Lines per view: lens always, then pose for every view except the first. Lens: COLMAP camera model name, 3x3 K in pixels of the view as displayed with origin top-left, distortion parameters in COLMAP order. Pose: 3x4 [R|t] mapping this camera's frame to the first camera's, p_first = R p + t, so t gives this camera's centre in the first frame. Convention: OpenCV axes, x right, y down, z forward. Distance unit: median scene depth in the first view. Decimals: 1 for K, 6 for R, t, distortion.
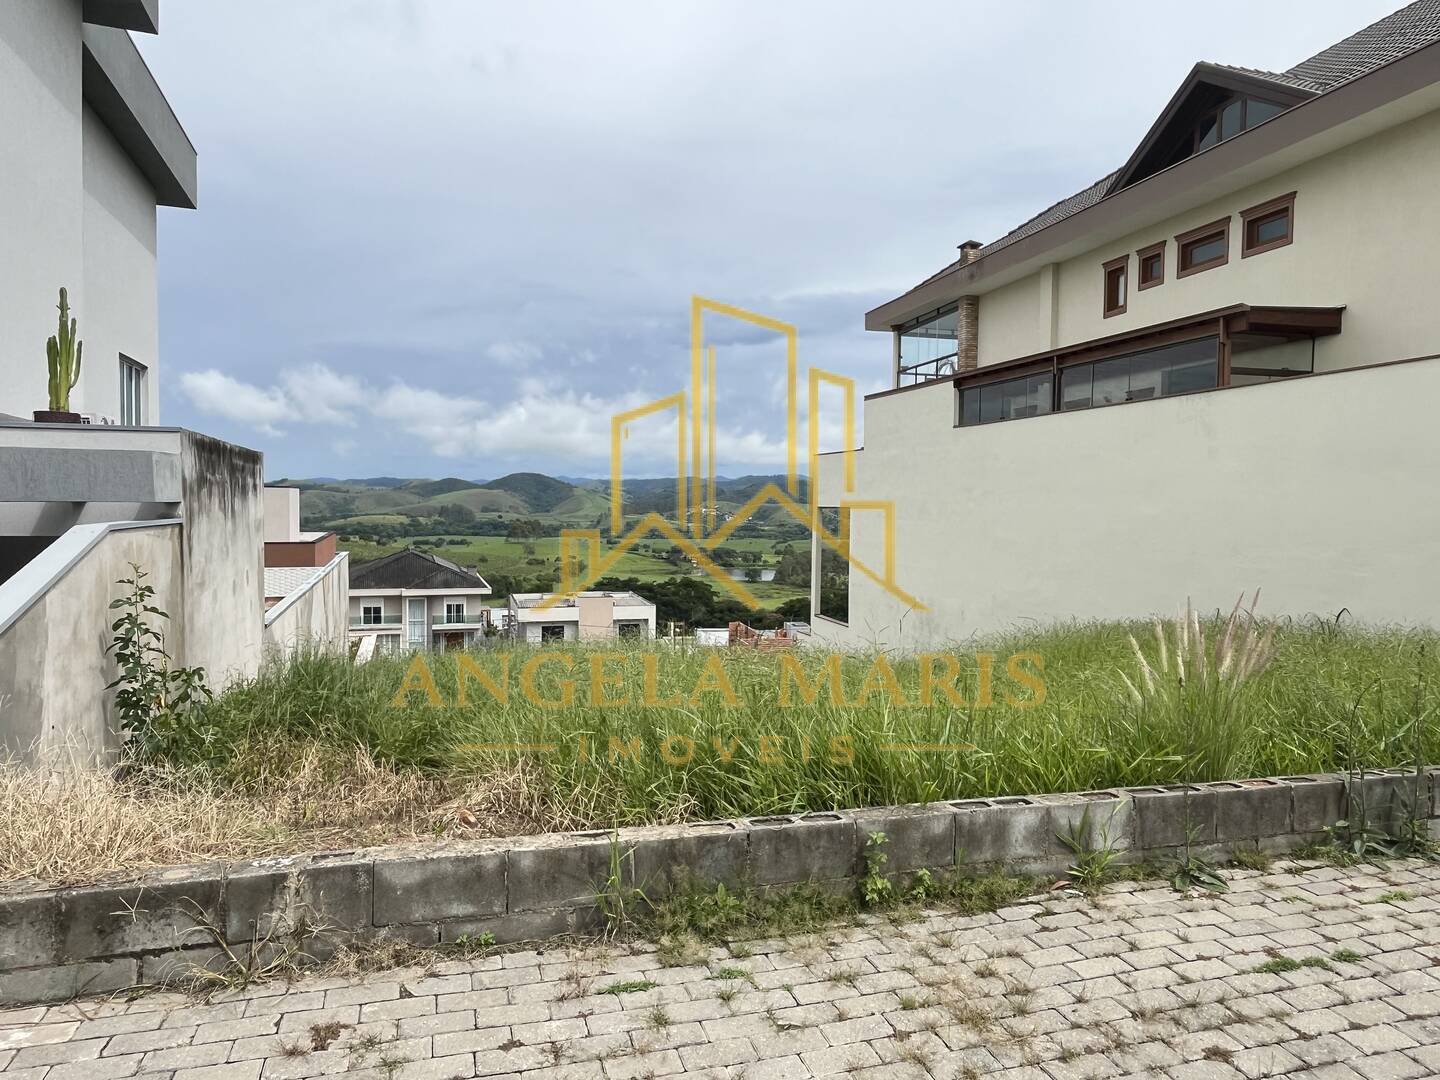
lens RADIAL K [[908.9, 0, 712.2], [0, 908.9, 534.0], [0, 0, 1]] dist [-0.003533, -0.000702]
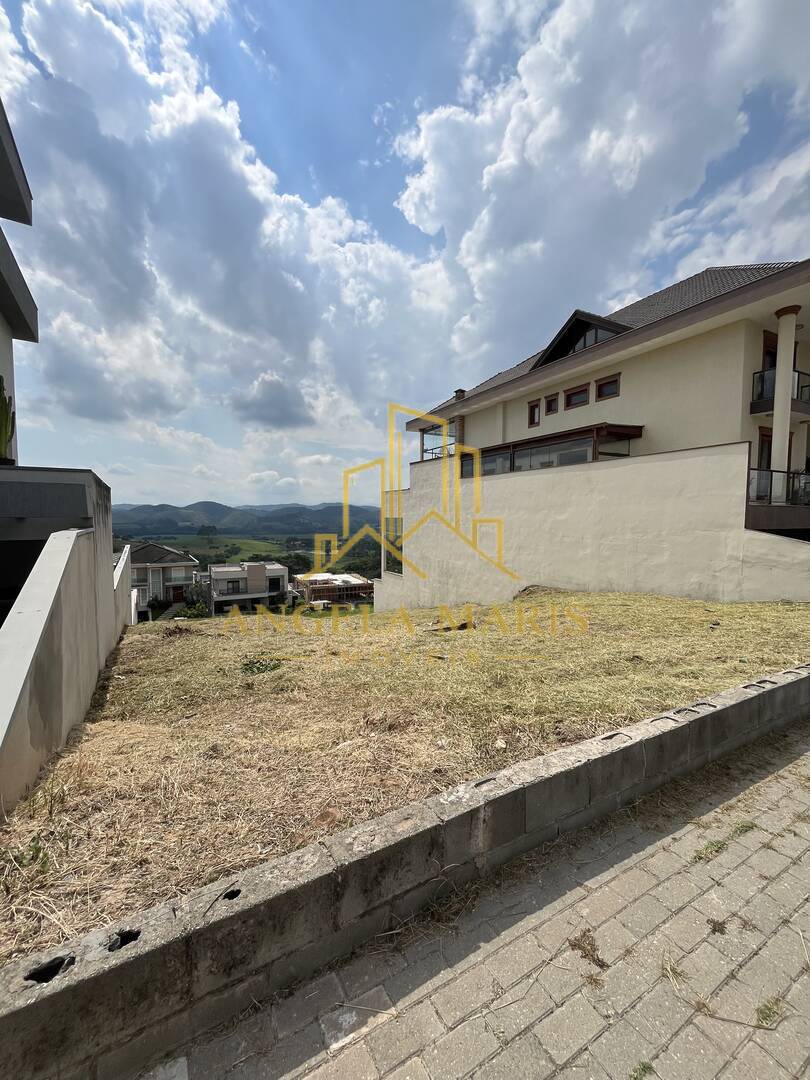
lens RADIAL K [[438.7, 0, 403.2], [0, 438.7, 539.0], [0, 0, 1]] dist [-0.003313, 0.000355]
pose [[0.976000, -0.018975, 0.216941, -0.091283], [0.015006, 0.999689, 0.019926, -0.001967], [-0.217252, -0.016193, 0.975981, 0.056467]]
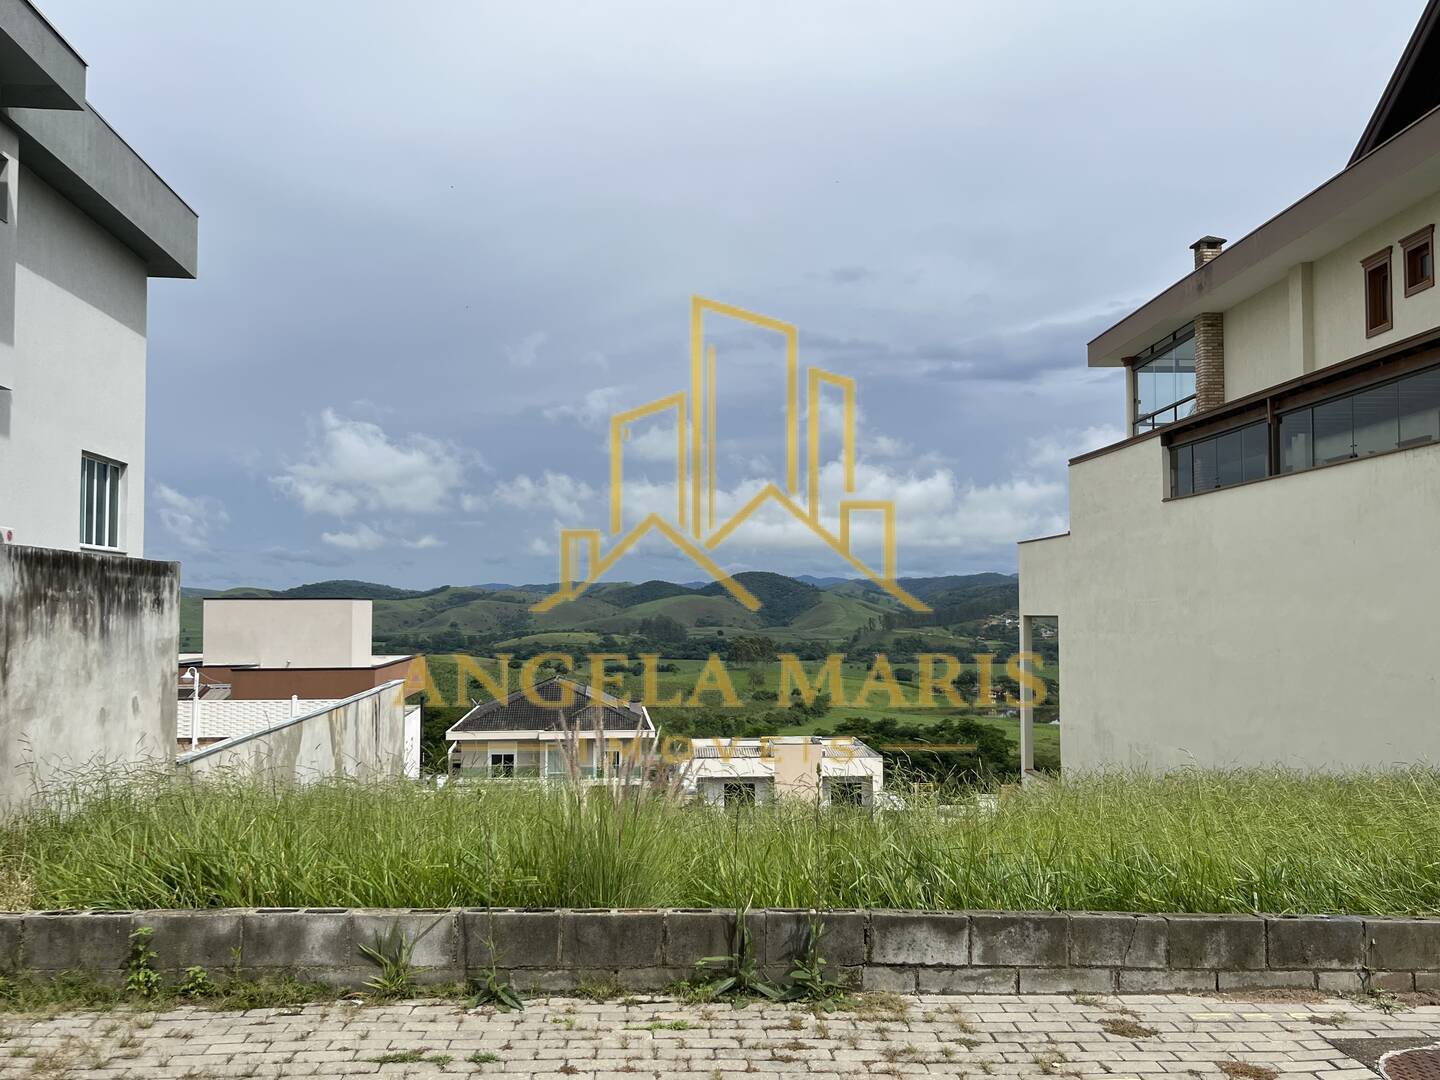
lens RADIAL K [[1284.2, 0, 724.9], [0, 1284.2, 538.4], [0, 0, 1]] dist [0.077122, -0.097821]
pose [[0.974162, -0.024798, -0.224487, 0.187298], [0.004144, 0.995749, -0.092011, 0.002608], [0.225814, 0.088703, 0.970123, -0.058436]]
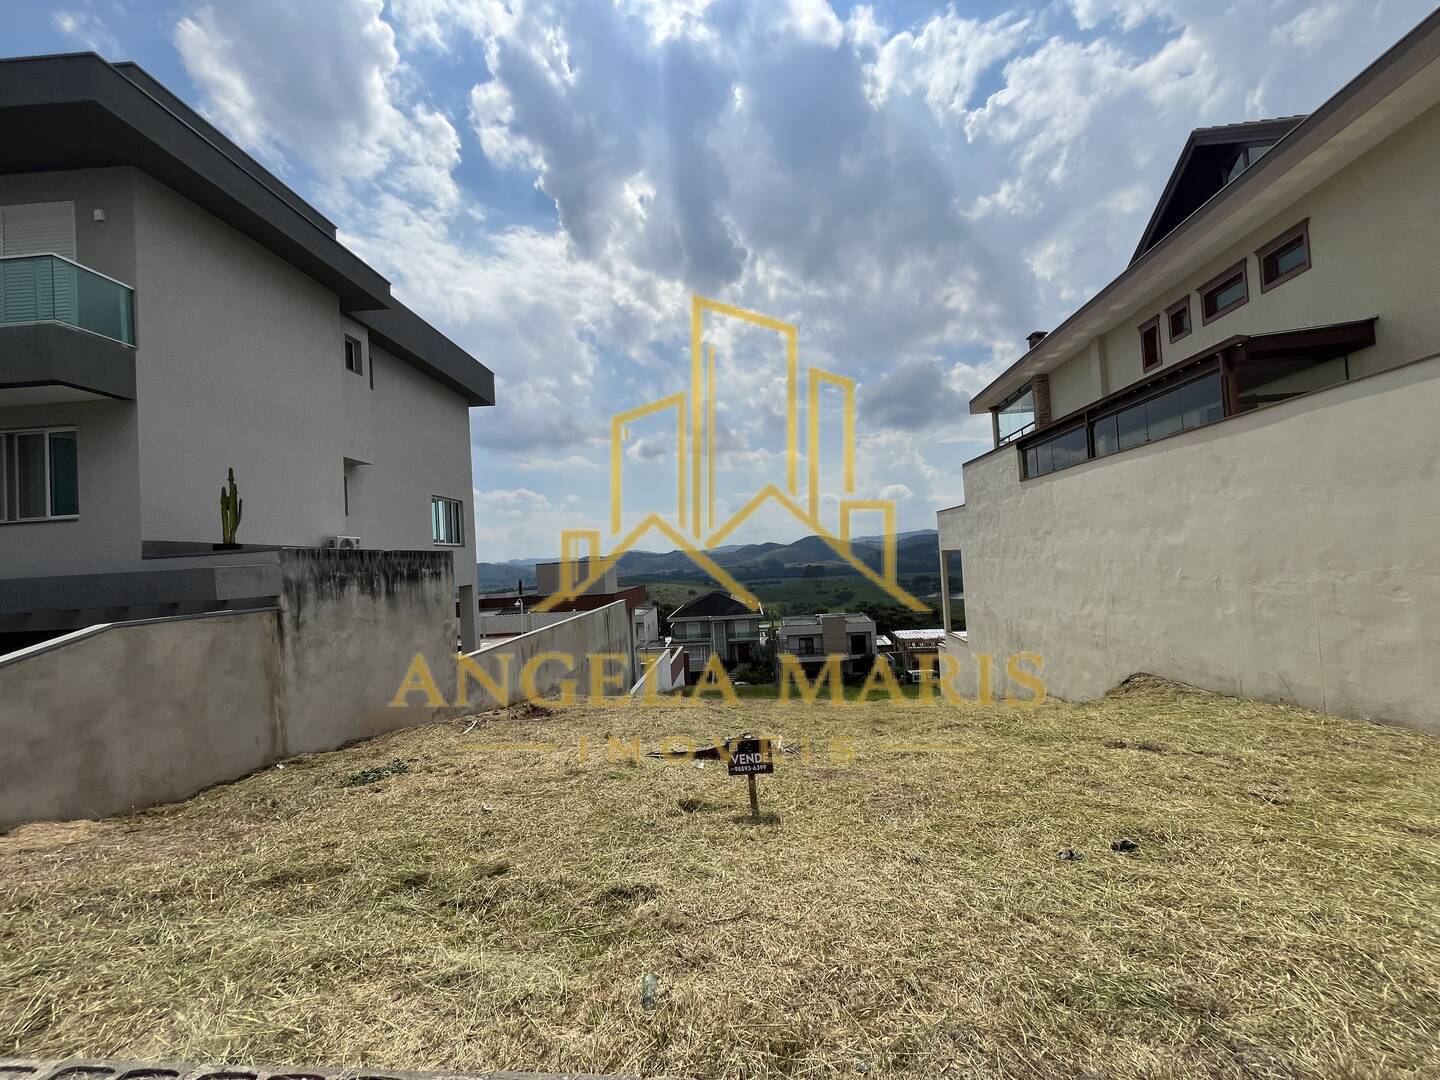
lens RADIAL K [[584.9, 0, 718.2], [0, 584.9, 540.7], [0, 0, 1]] dist [-0.003313, 0.000355]
pose [[0.930308, -0.076156, -0.358786, 0.192861], [0.055528, 0.996175, -0.067470, -0.008034], [0.362552, 0.042845, 0.930978, 0.137858]]
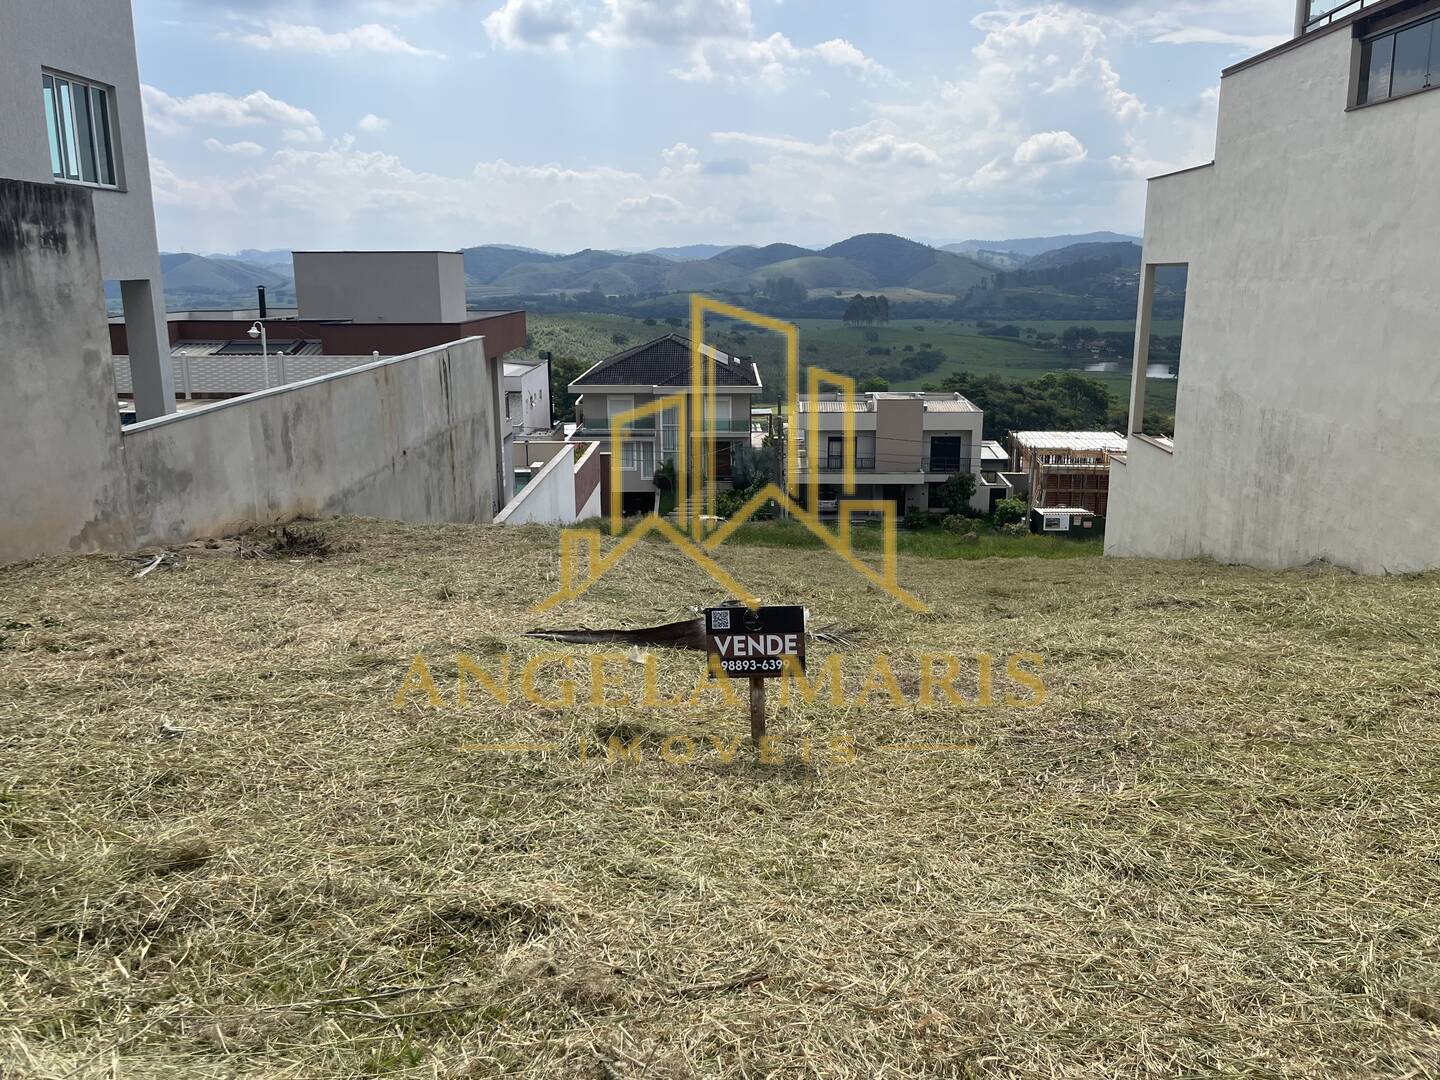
lens RADIAL K [[1159.8, 0, 711.0], [0, 1159.8, 533.4], [0, 0, 1]] dist [0.063419, -0.089160]
pose [[0.942928, 0.056136, -0.328232, 0.173057], [0.005338, 0.983014, 0.183455, 0.005859], [0.332955, -0.174737, 0.926611, 0.171306]]
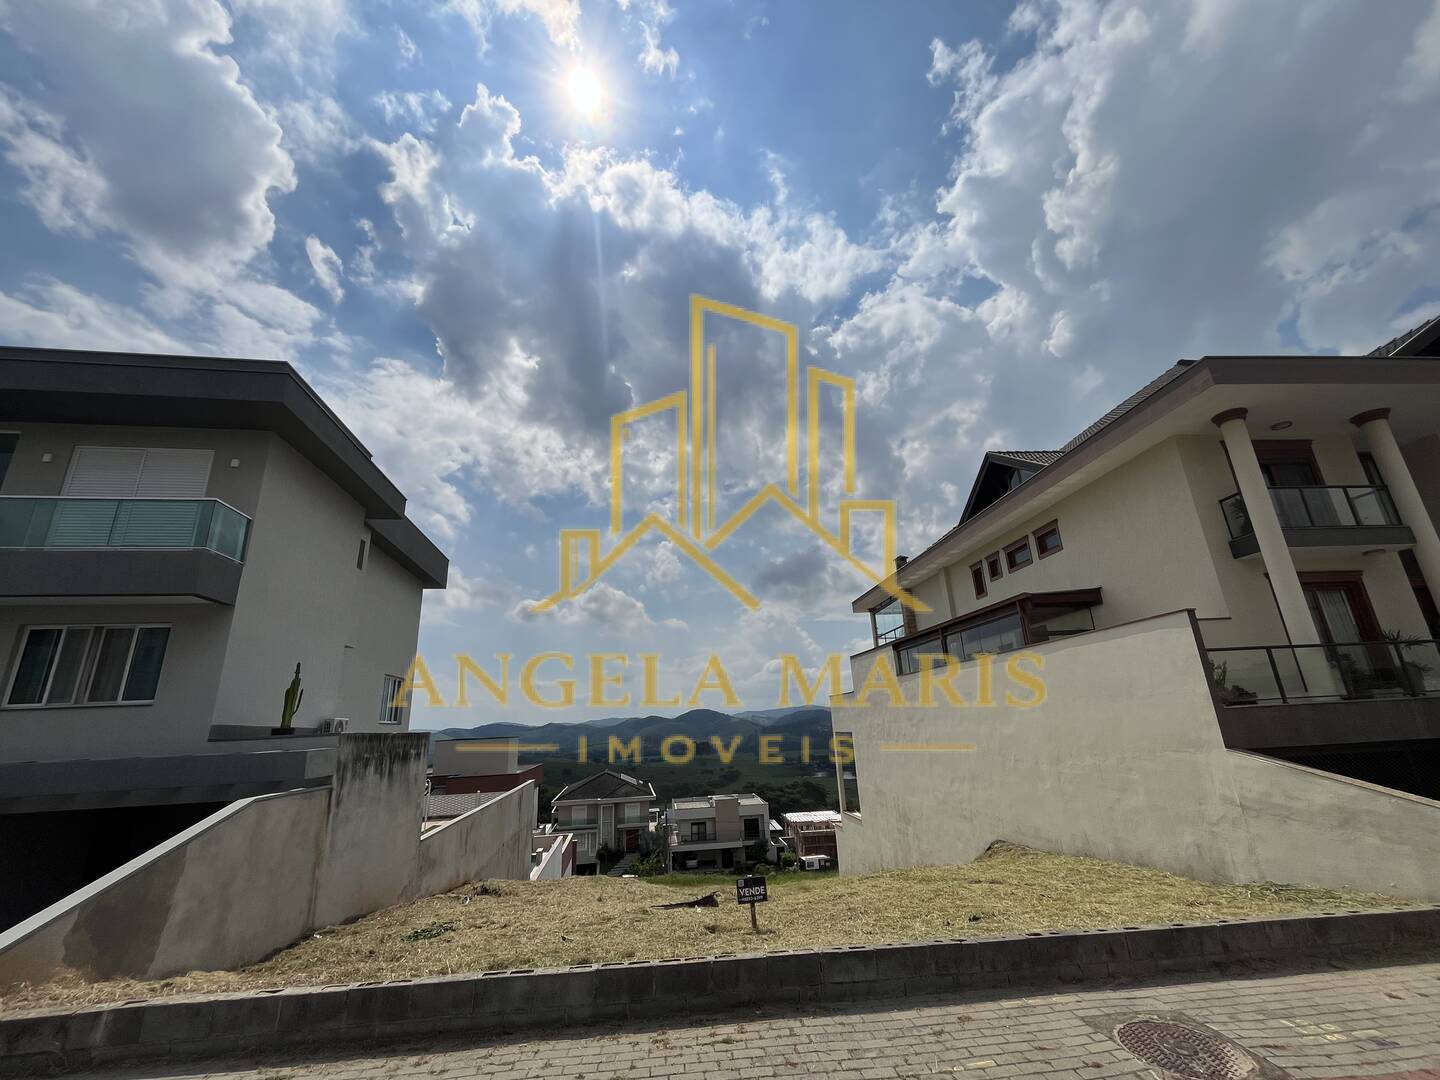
lens RADIAL K [[587.2, 0, 718.4], [0, 587.2, 540.9], [0, 0, 1]] dist [-0.002857, 0.000698]
pose [[0.983242, -0.106024, -0.148305, 0.166606], [0.050677, 0.940388, -0.336306, -0.017197], [0.175121, 0.323155, 0.930002, -0.050352]]
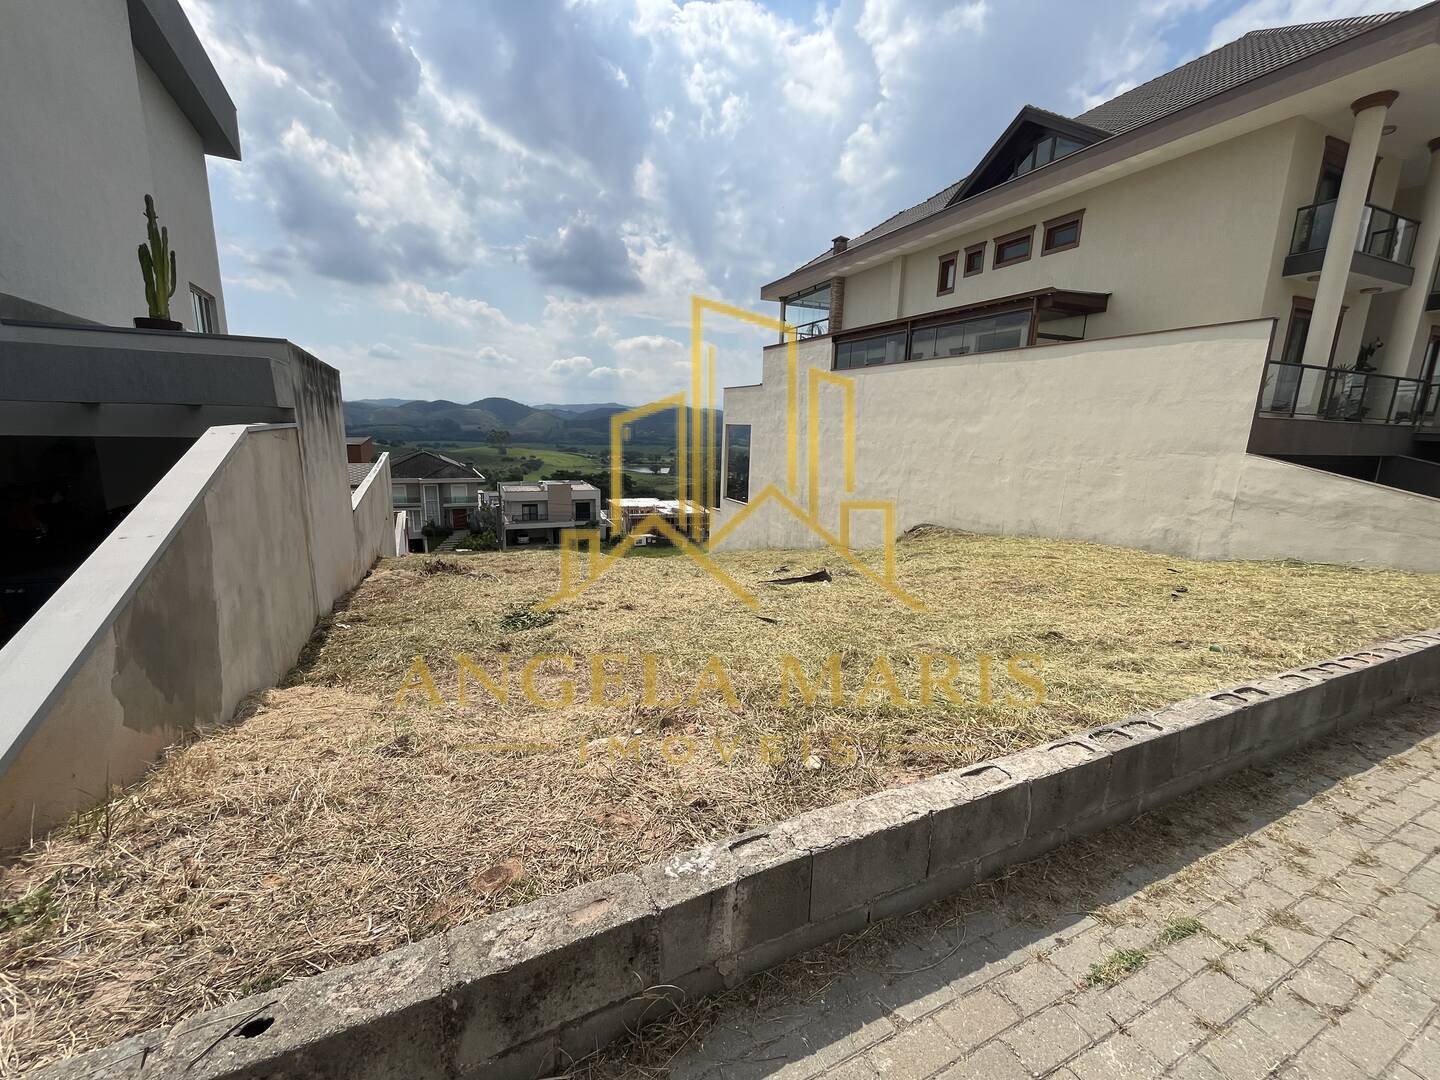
lens RADIAL K [[584.9, 0, 718.2], [0, 584.9, 540.7], [0, 0, 1]] dist [-0.003313, 0.000355]
pose [[0.988253, -0.012922, 0.152279, -0.071434], [-0.012409, 0.986345, 0.164225, 0.000547], [-0.152322, -0.164186, 0.974598, 0.074419]]
